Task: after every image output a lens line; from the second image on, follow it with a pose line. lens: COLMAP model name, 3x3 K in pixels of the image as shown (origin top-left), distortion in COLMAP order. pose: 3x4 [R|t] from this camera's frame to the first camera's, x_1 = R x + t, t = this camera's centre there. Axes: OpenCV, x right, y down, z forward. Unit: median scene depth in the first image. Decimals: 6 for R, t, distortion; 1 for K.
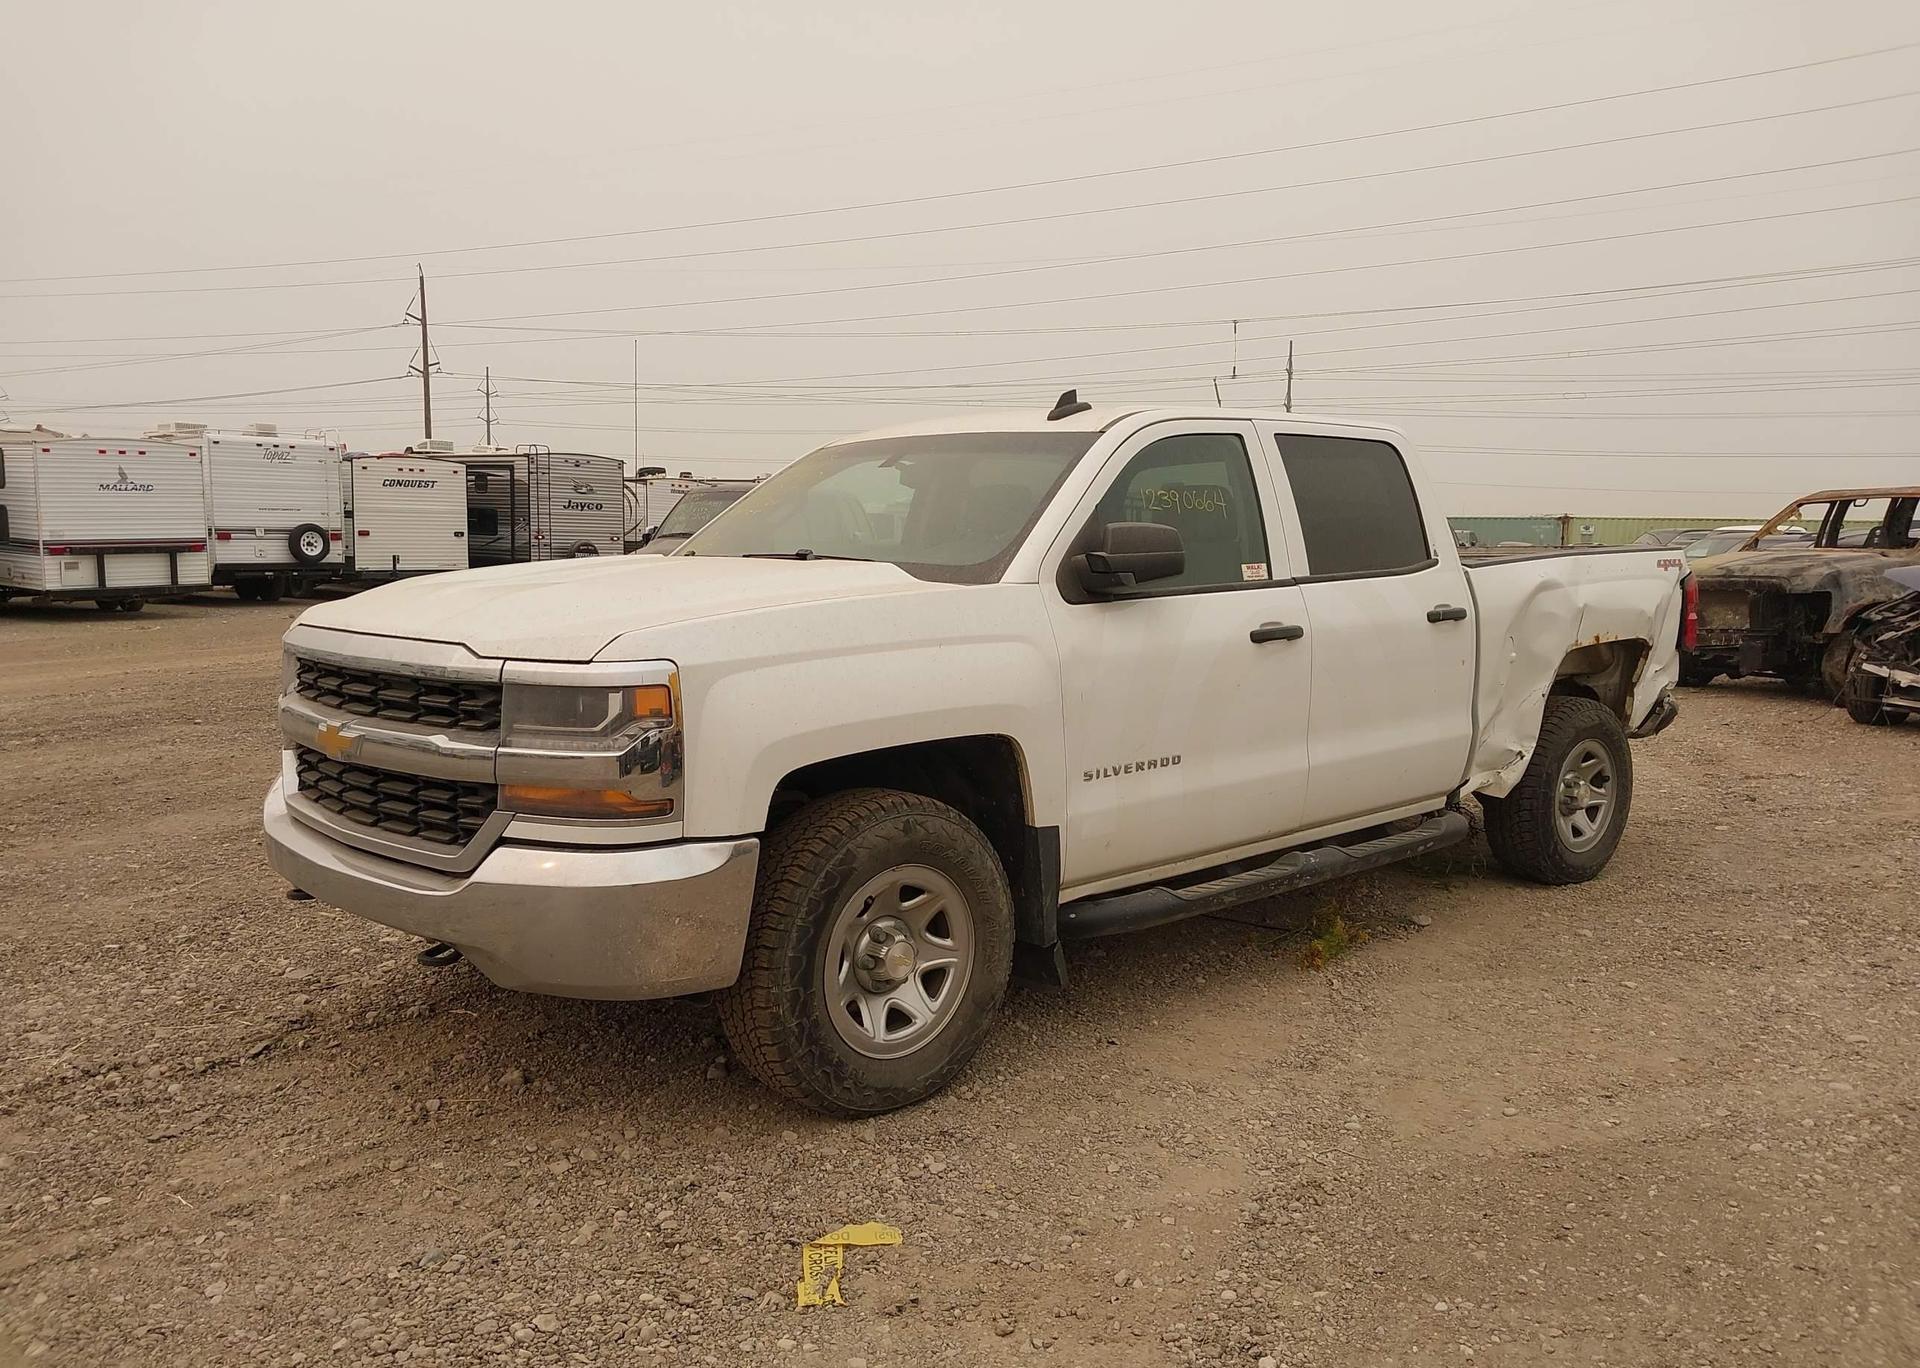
lens RADIAL K [[1492.1, 0, 940.1], [0, 1492.1, 682.8], [0, 0, 1]] dist [0.046662, -0.073099]
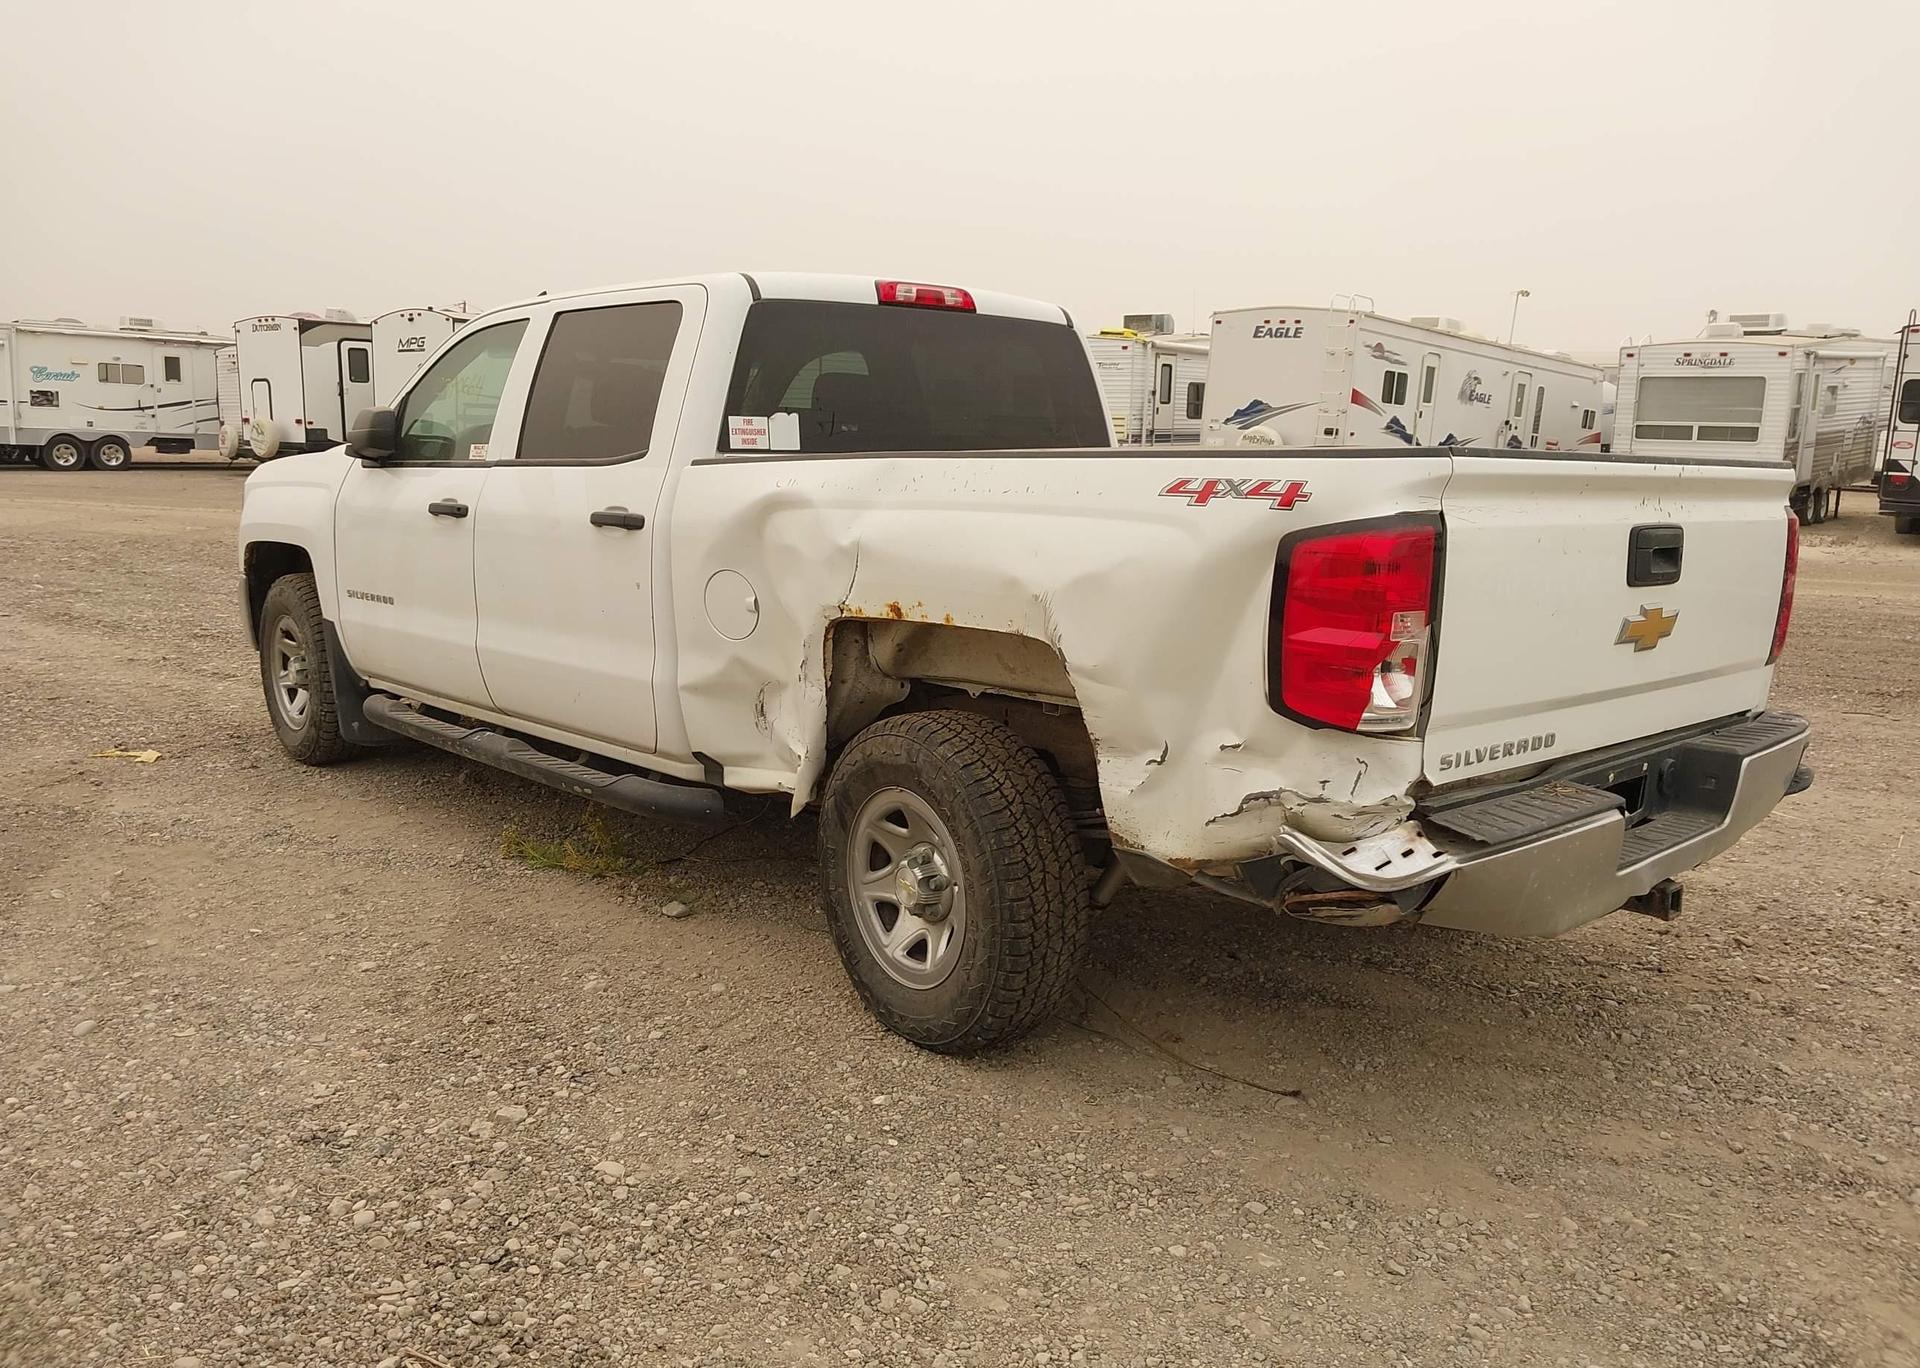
lens RADIAL K [[1492.1, 0, 948.5], [0, 1492.1, 726.1], [0, 0, 1]] dist [0.046662, -0.073099]
pose [[0.006488, 0.186448, -0.982443, 1.408554], [-0.114623, 0.976127, 0.184492, -0.129997], [0.993388, 0.111413, 0.027704, 1.446607]]
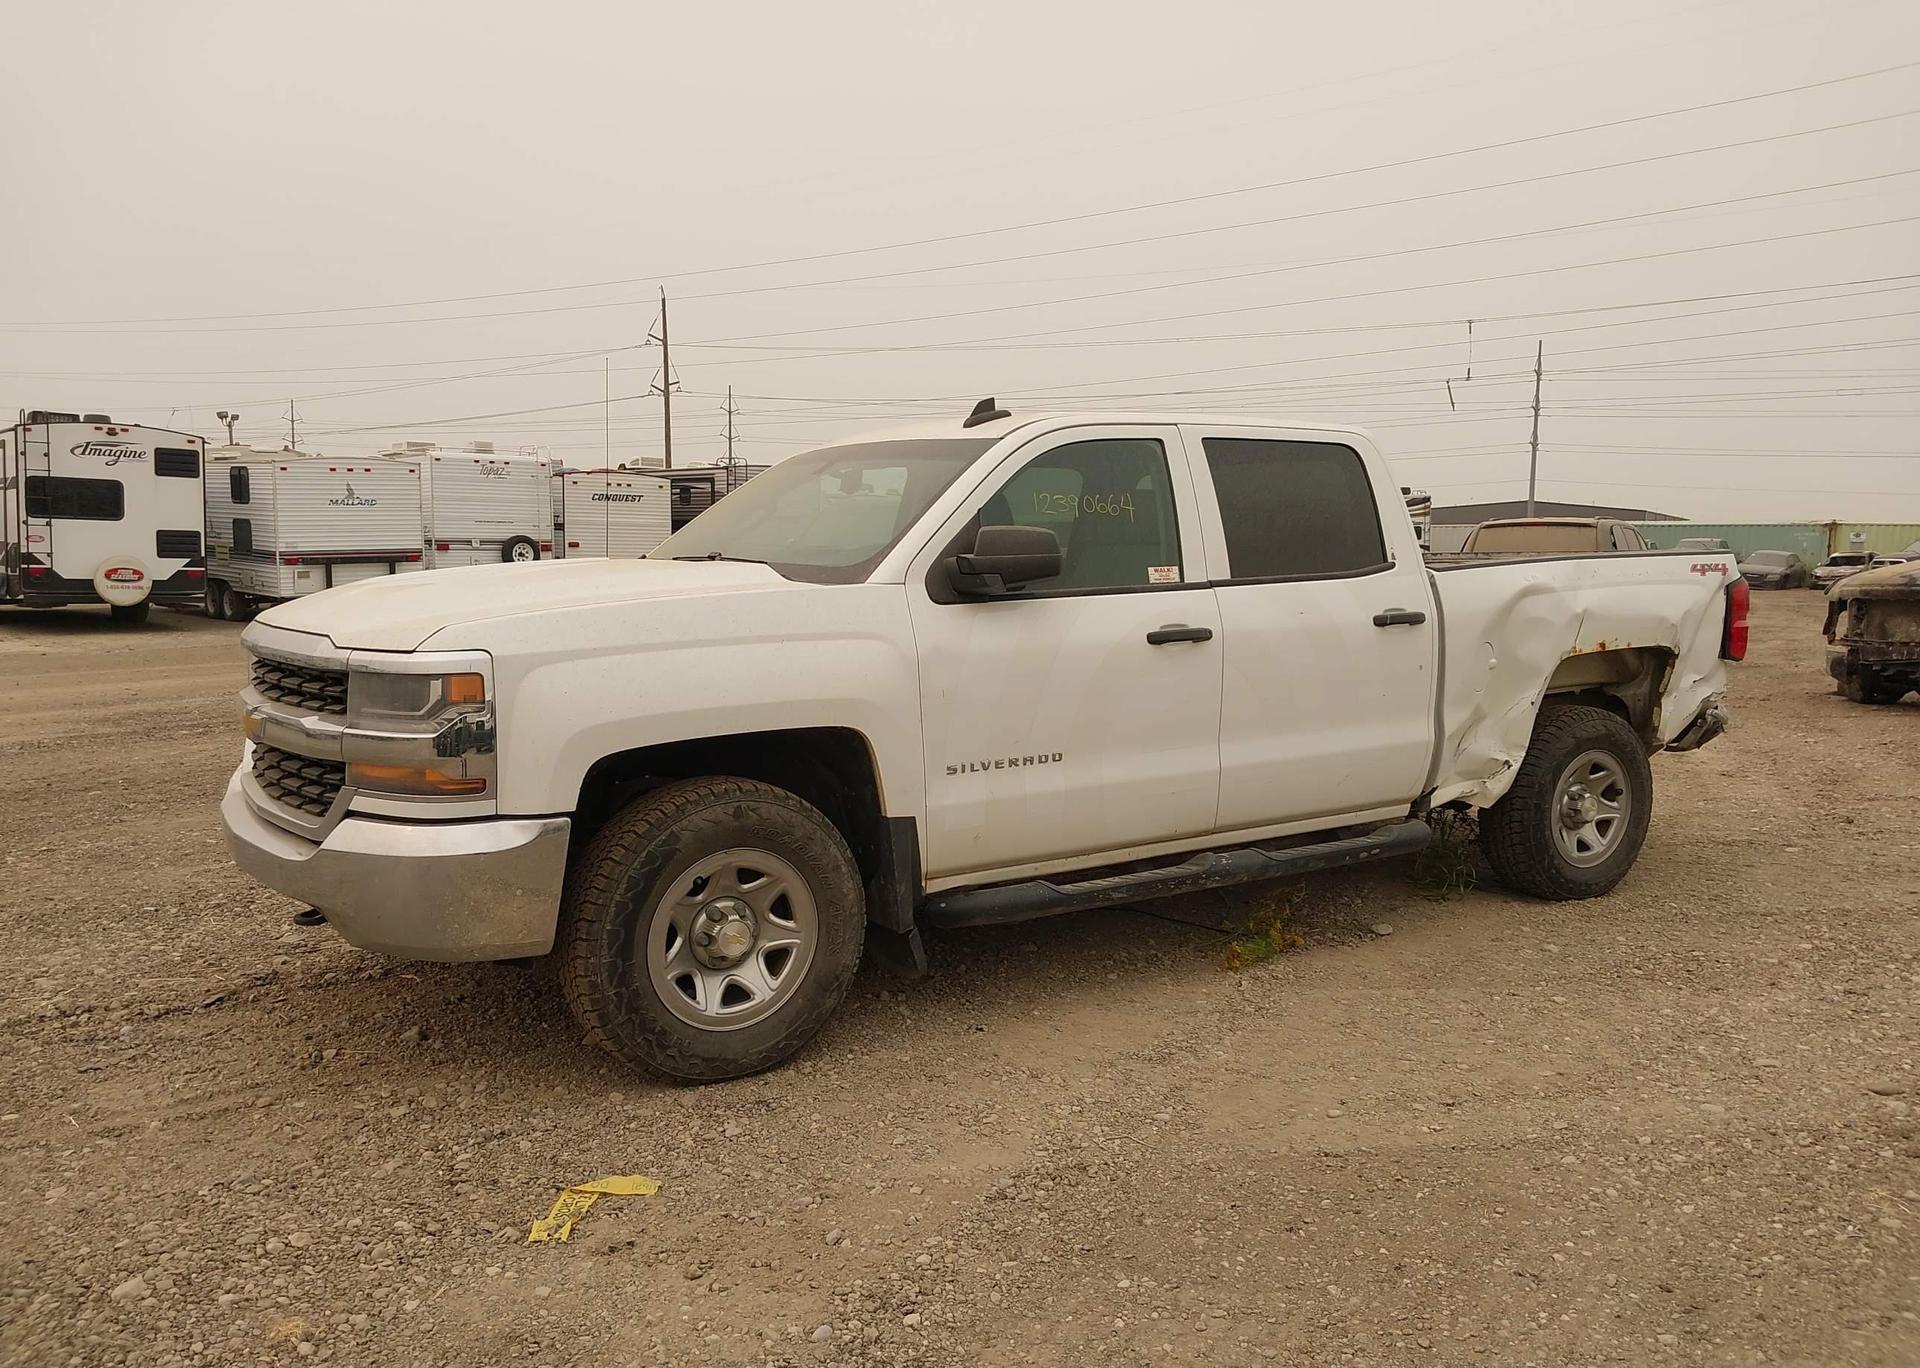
lens RADIAL K [[1492.1, 0, 945.8], [0, 1492.1, 693.9], [0, 0, 1]] dist [0.046662, -0.073099]
pose [[0.988785, 0.012302, -0.148835, 0.236337], [-0.012254, 0.999924, 0.001237, 0.007847], [0.148839, 0.000601, 0.988861, -0.022701]]
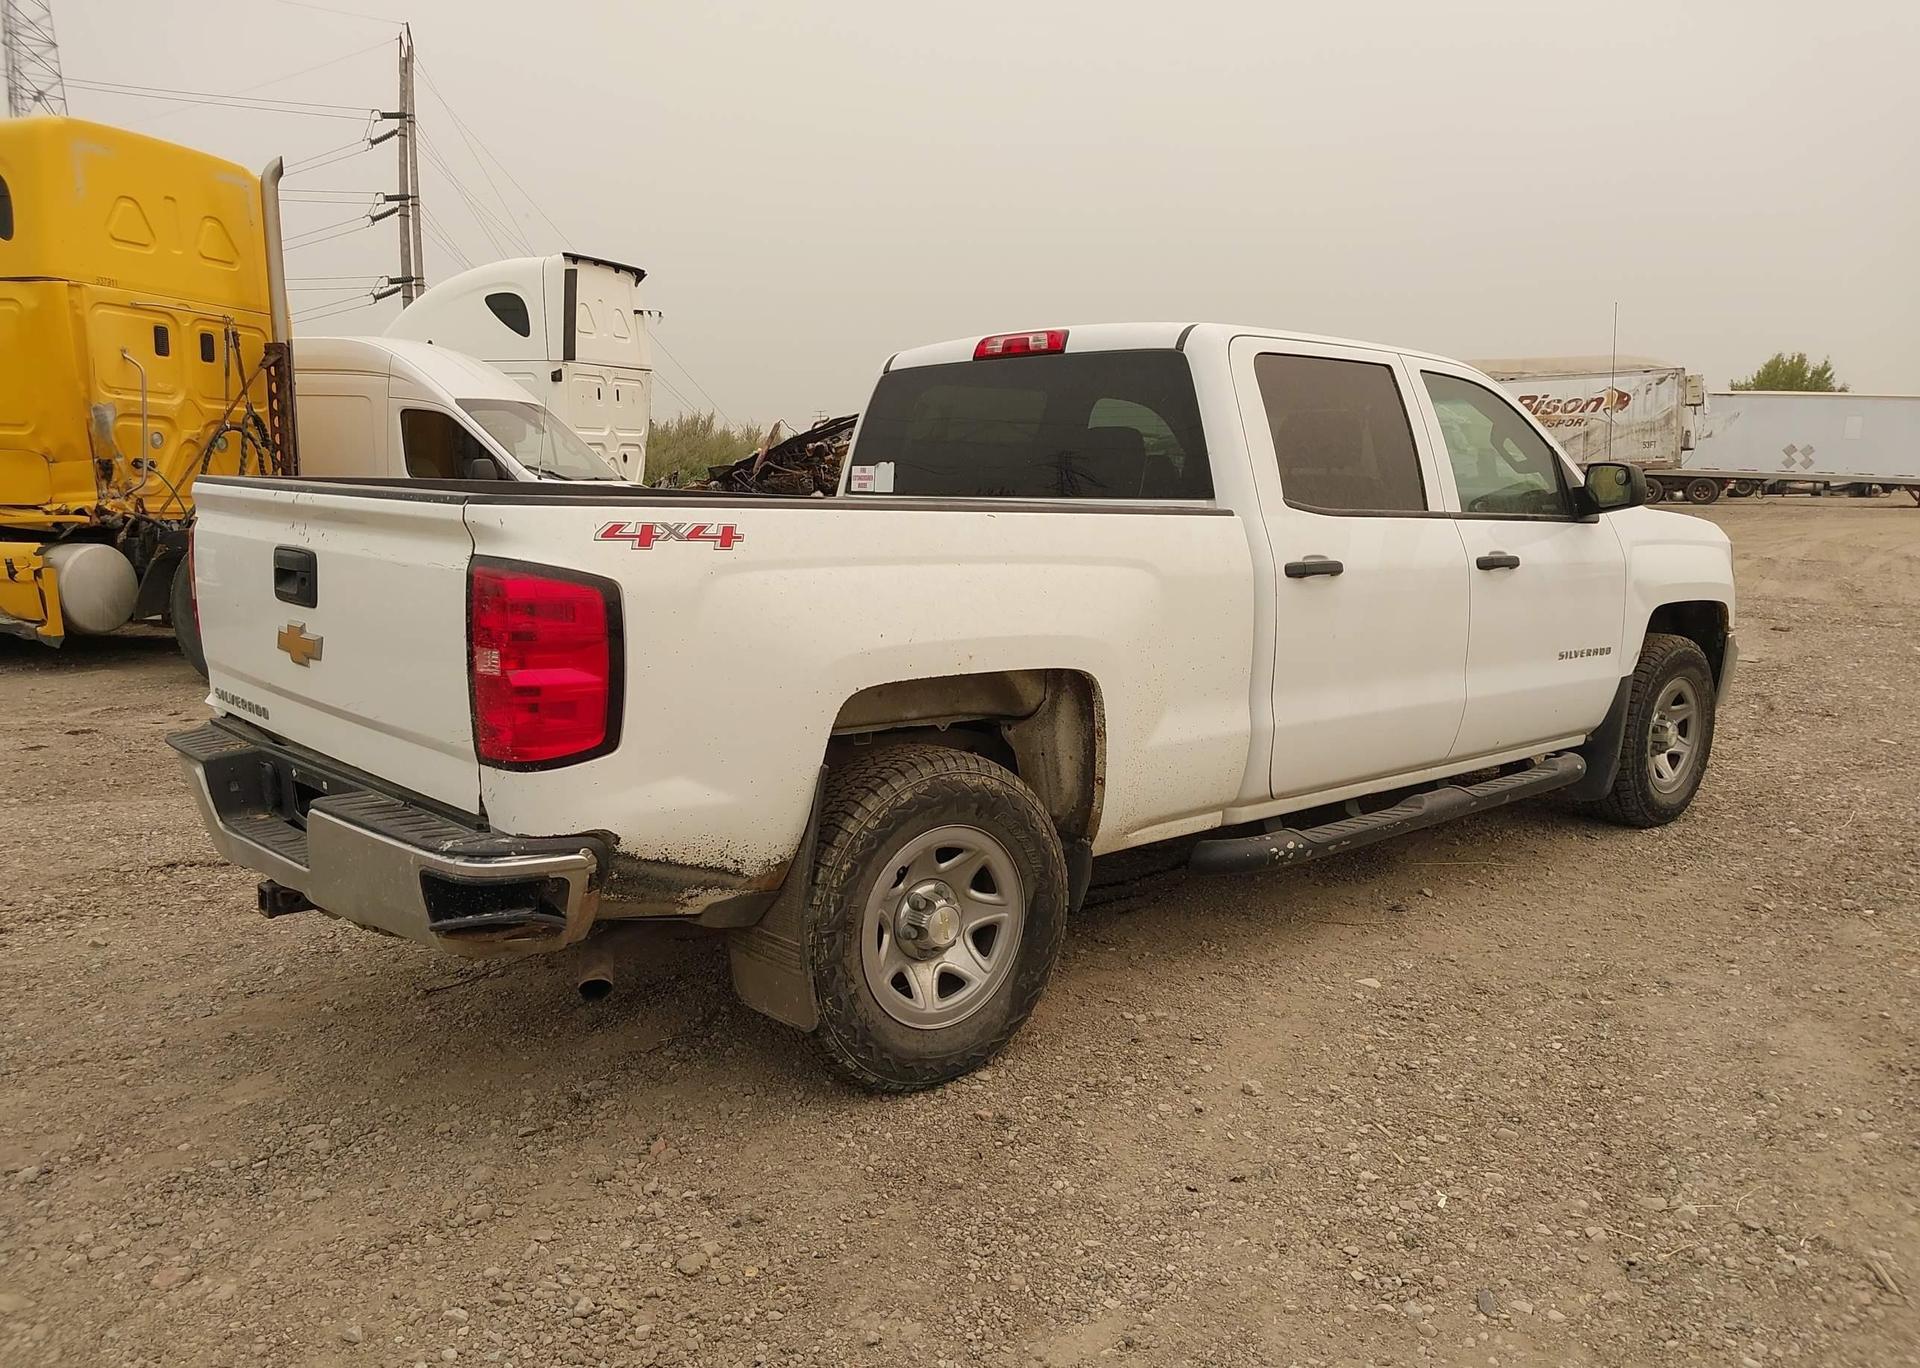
lens RADIAL K [[1492.1, 0, 951.9], [0, 1492.1, 698.7], [0, 0, 1]] dist [0.046662, -0.073099]
pose [[-0.999936, -0.008411, -0.007618, 0.354090], [-0.010020, 0.969543, 0.244715, -0.247519], [0.005328, 0.244776, -0.969565, 2.561164]]
